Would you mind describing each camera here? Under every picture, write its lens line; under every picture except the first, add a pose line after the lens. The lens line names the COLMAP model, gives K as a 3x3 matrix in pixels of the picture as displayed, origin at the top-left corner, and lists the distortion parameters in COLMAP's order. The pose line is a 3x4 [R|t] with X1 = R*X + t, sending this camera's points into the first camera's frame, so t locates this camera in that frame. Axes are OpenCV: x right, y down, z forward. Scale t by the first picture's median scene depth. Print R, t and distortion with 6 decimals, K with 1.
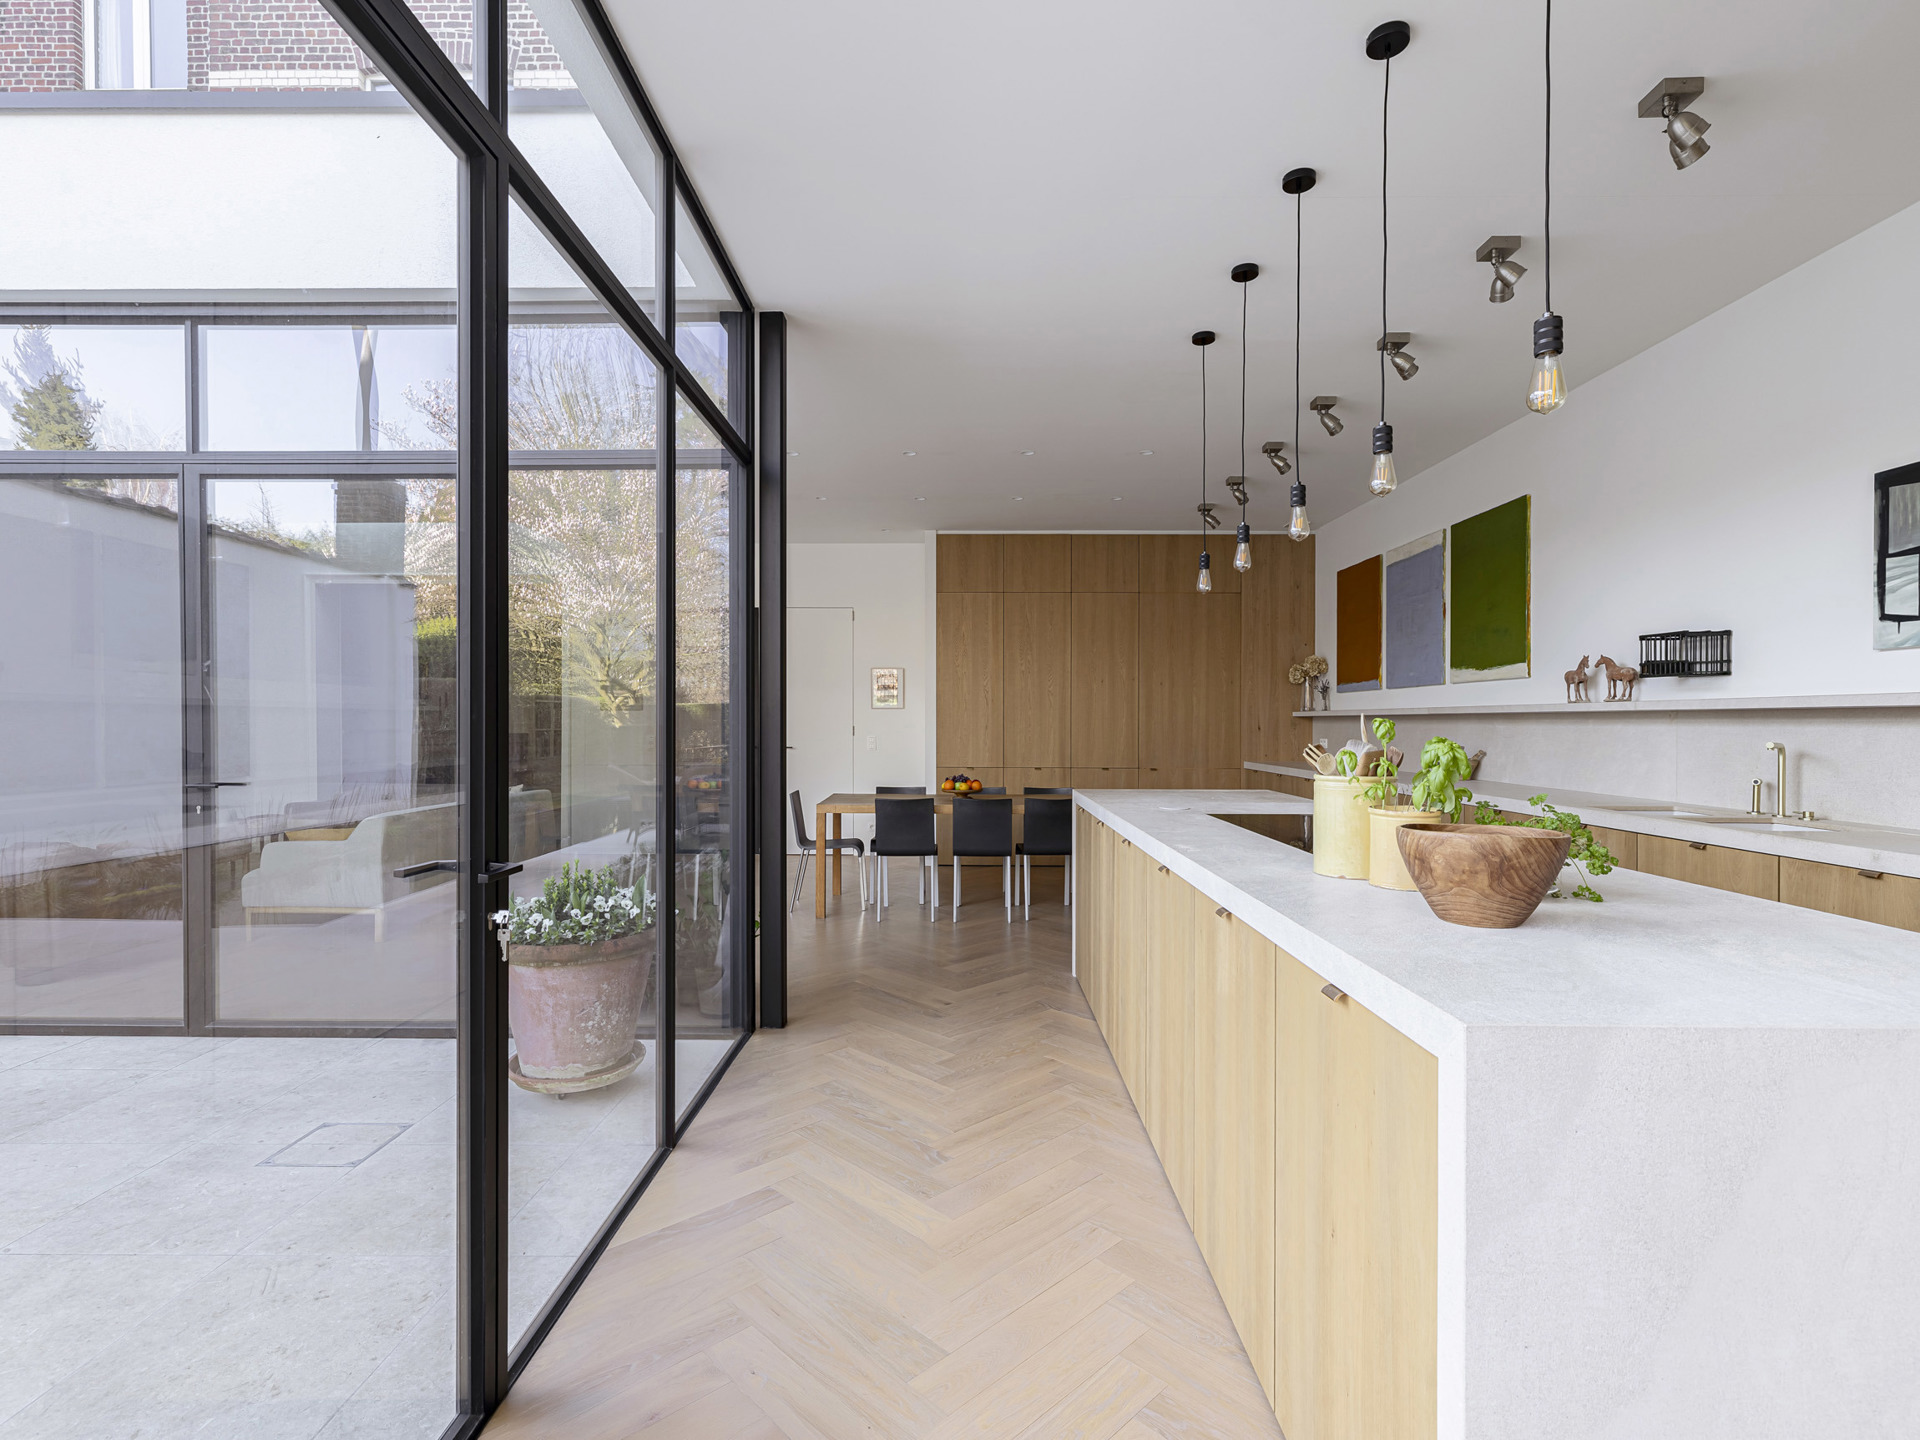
lens RADIAL K [[925.0, 0, 959.6], [0, 925.0, 721.3], [0, 0, 1]] dist [-0.007031, 0.002576]
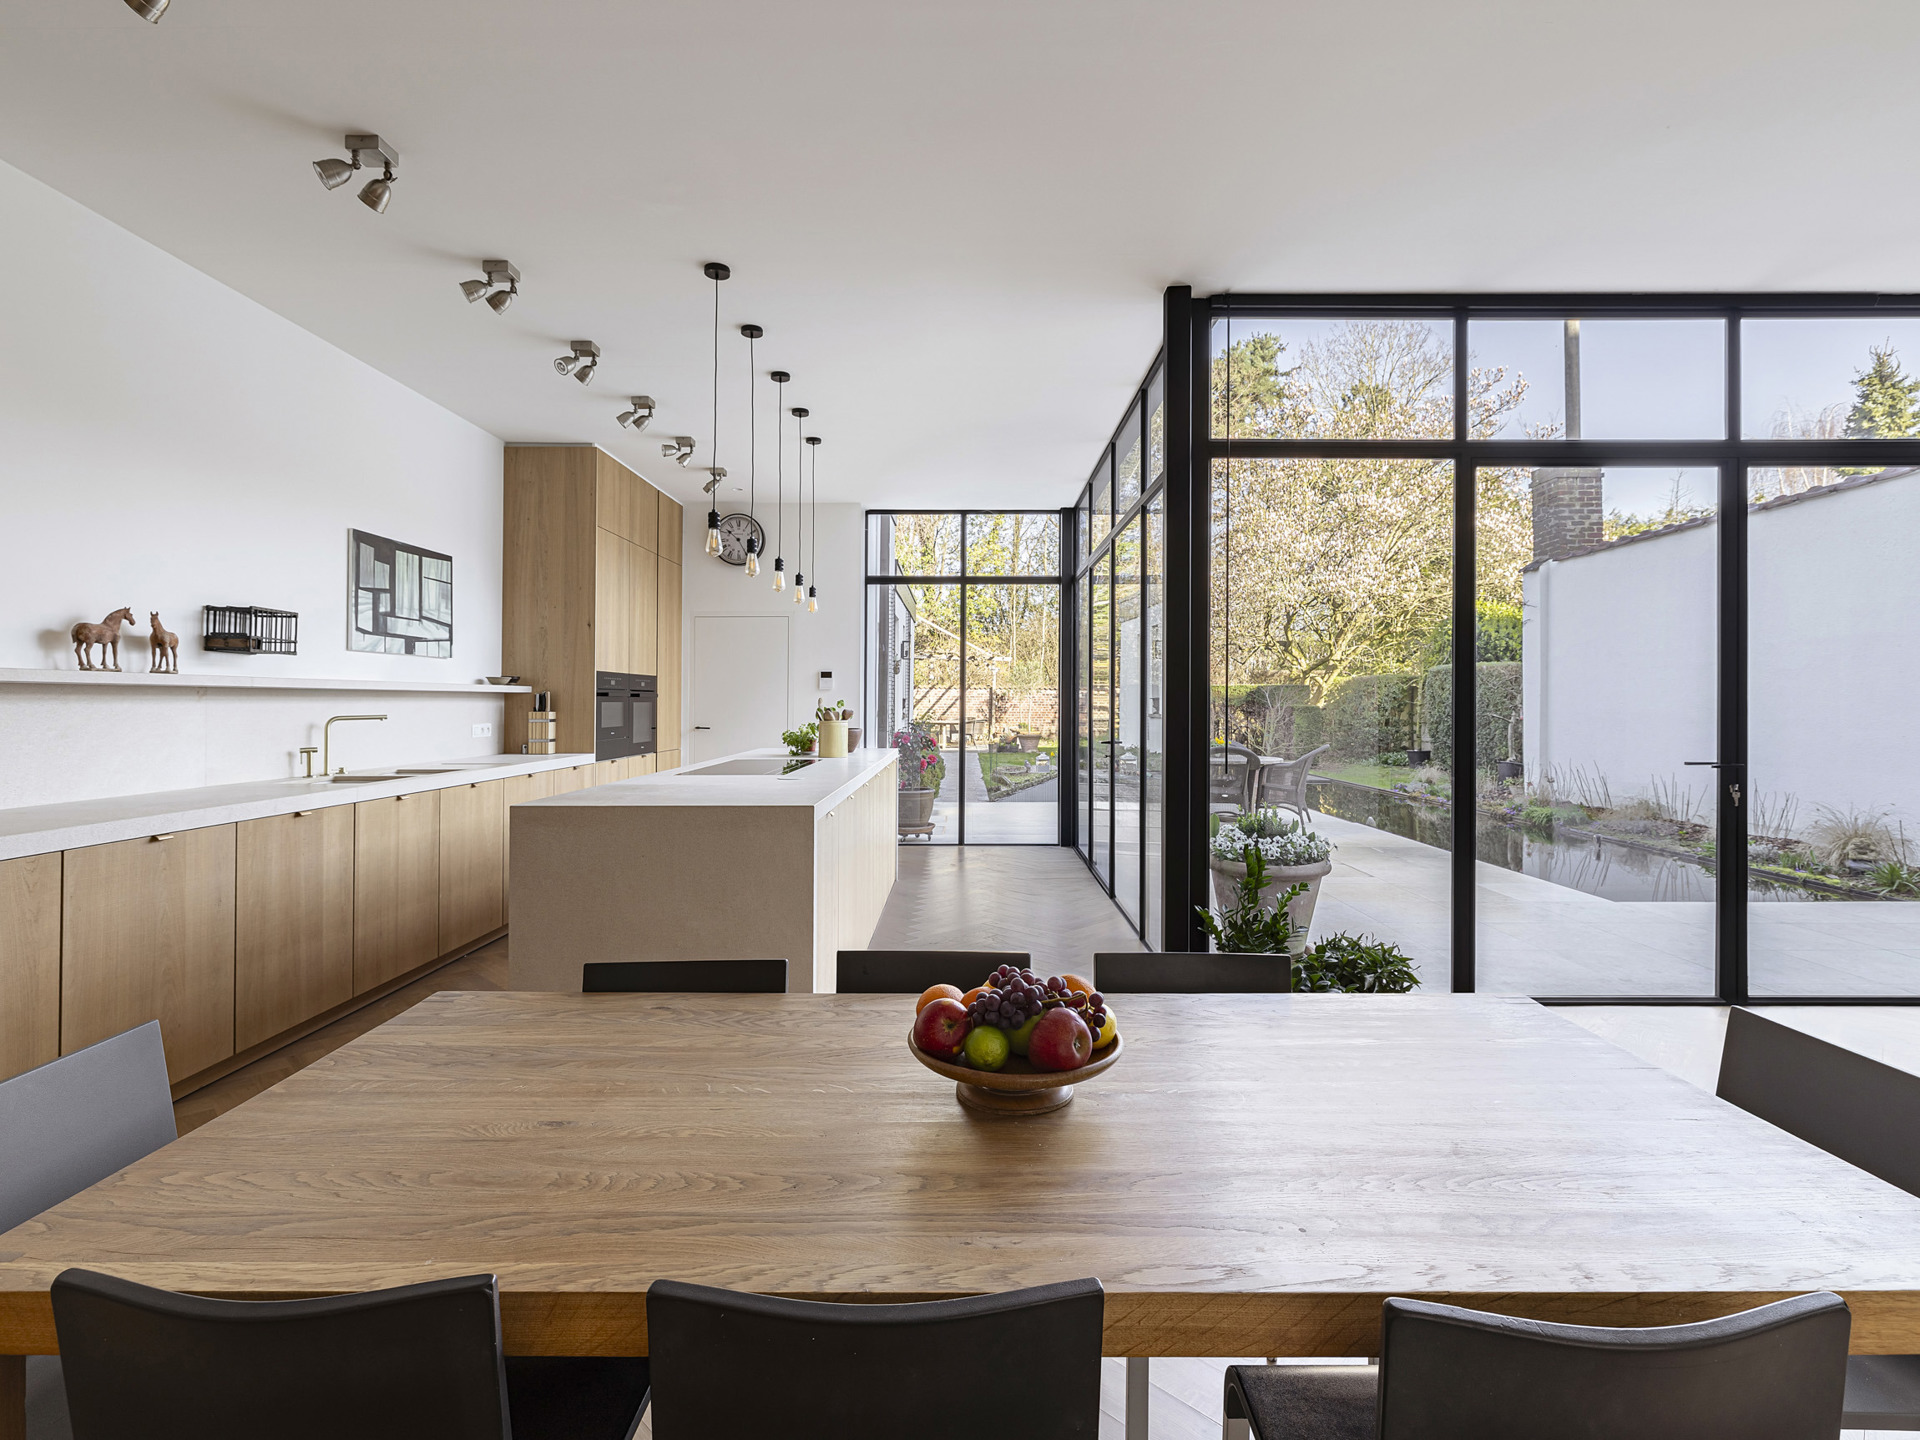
lens RADIAL K [[925.0, 0, 967.9], [0, 925.0, 705.3], [0, 0, 1]] dist [-0.007031, 0.002576]
pose [[-0.999986, 0.001514, -0.005112, 0.024471], [0.001505, 0.999997, 0.001663, 0.007741], [0.005114, 0.001656, -0.999986, 1.975966]]
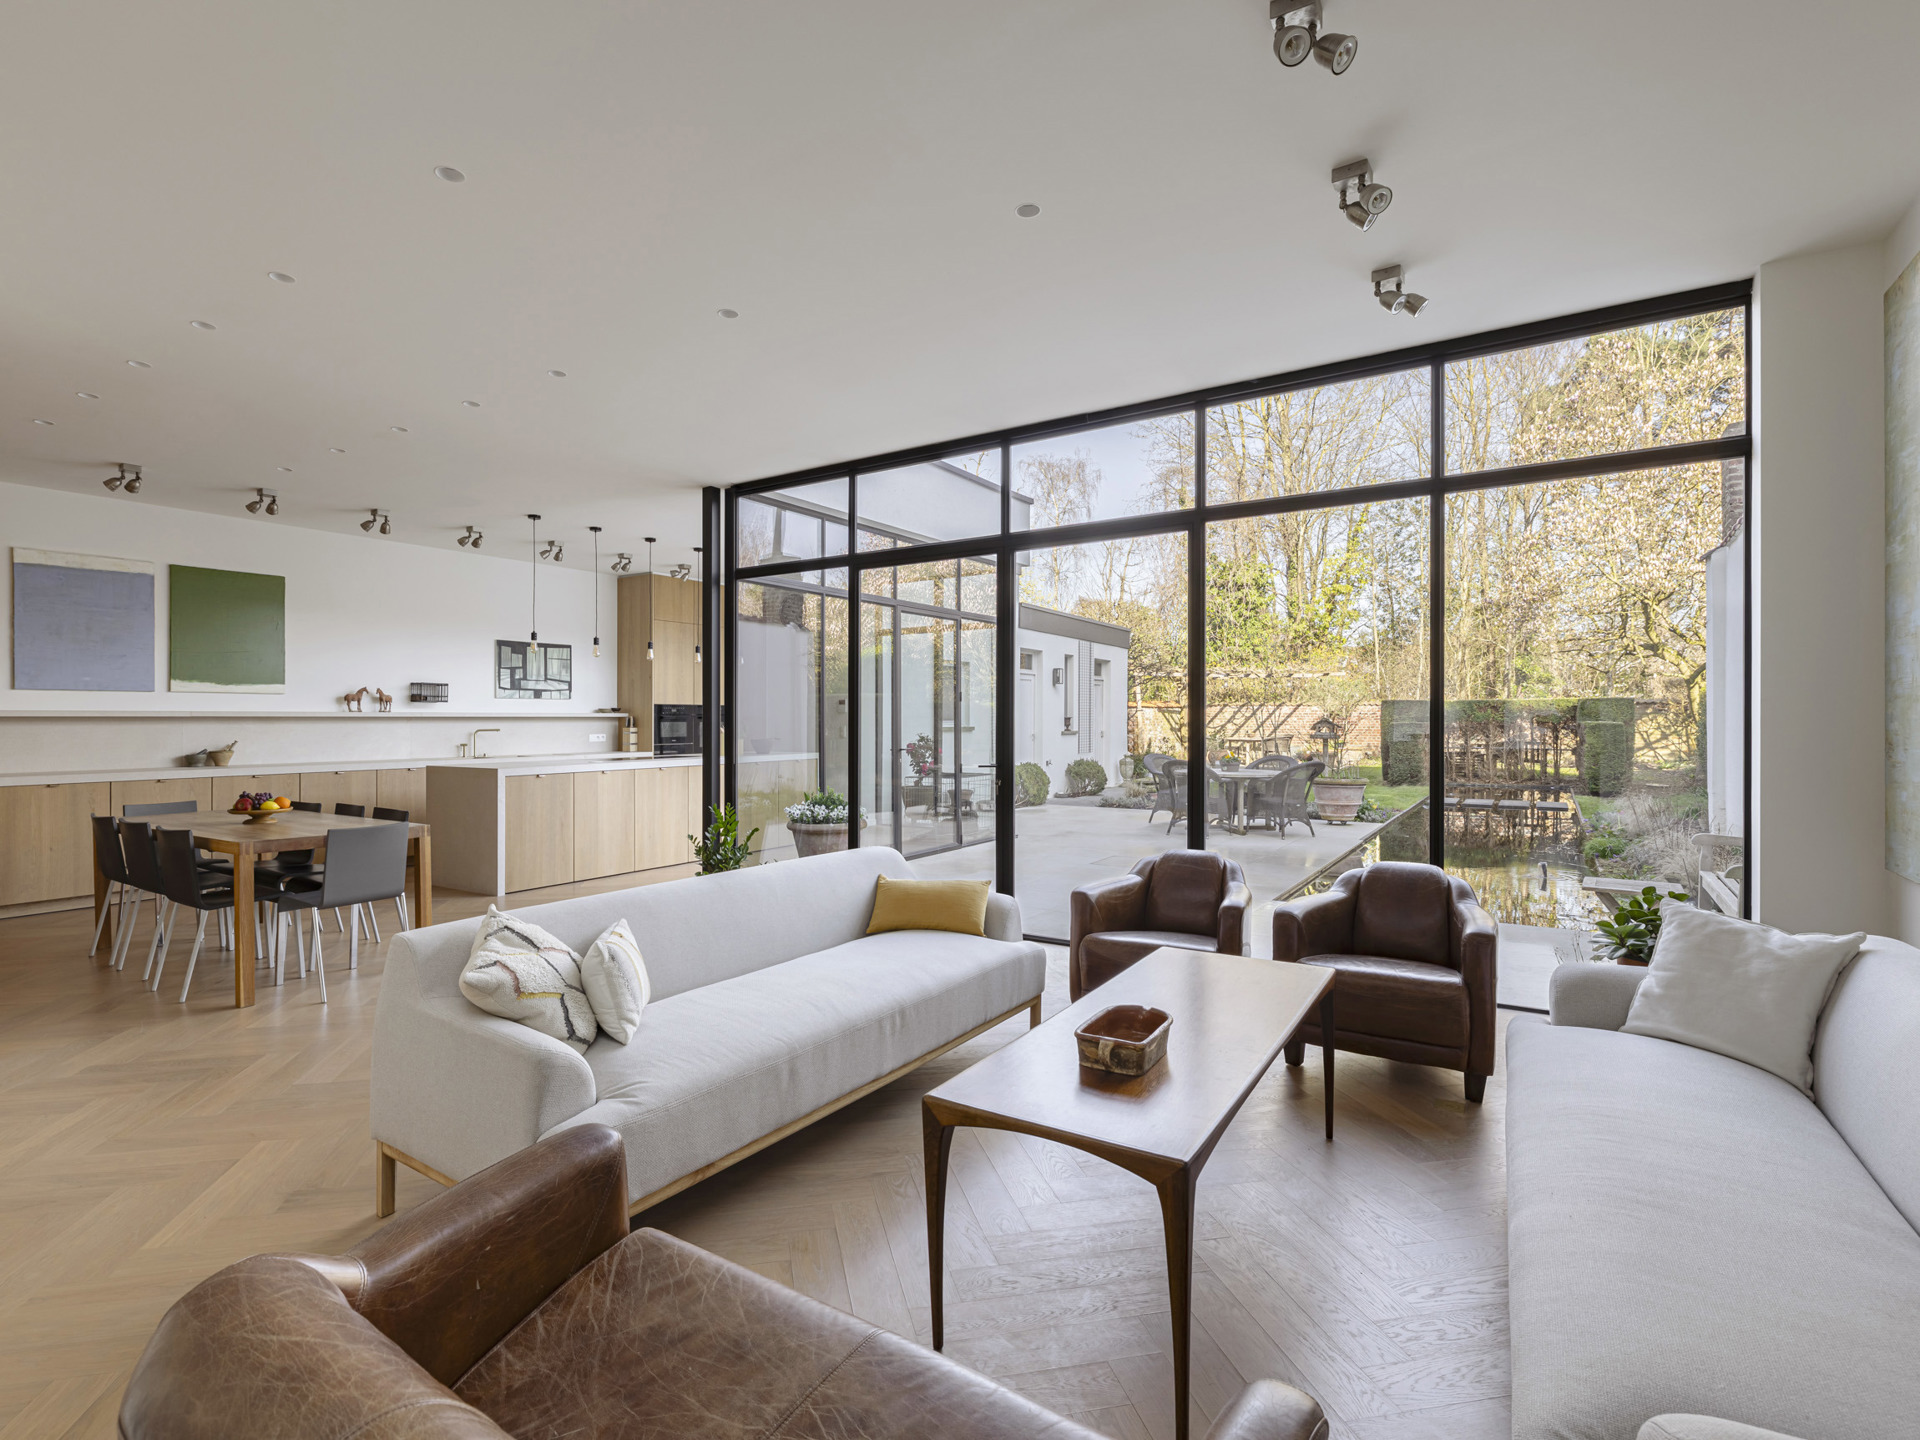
lens RADIAL K [[925.0, 0, 946.6], [0, 925.0, 720.0], [0, 0, 1]] dist [-0.007031, 0.002576]
pose [[-0.844106, 0.007092, 0.536130, -1.517238], [0.006144, 0.999975, -0.003554, 0.012761], [-0.536141, 0.000294, -0.844128, 2.227389]]
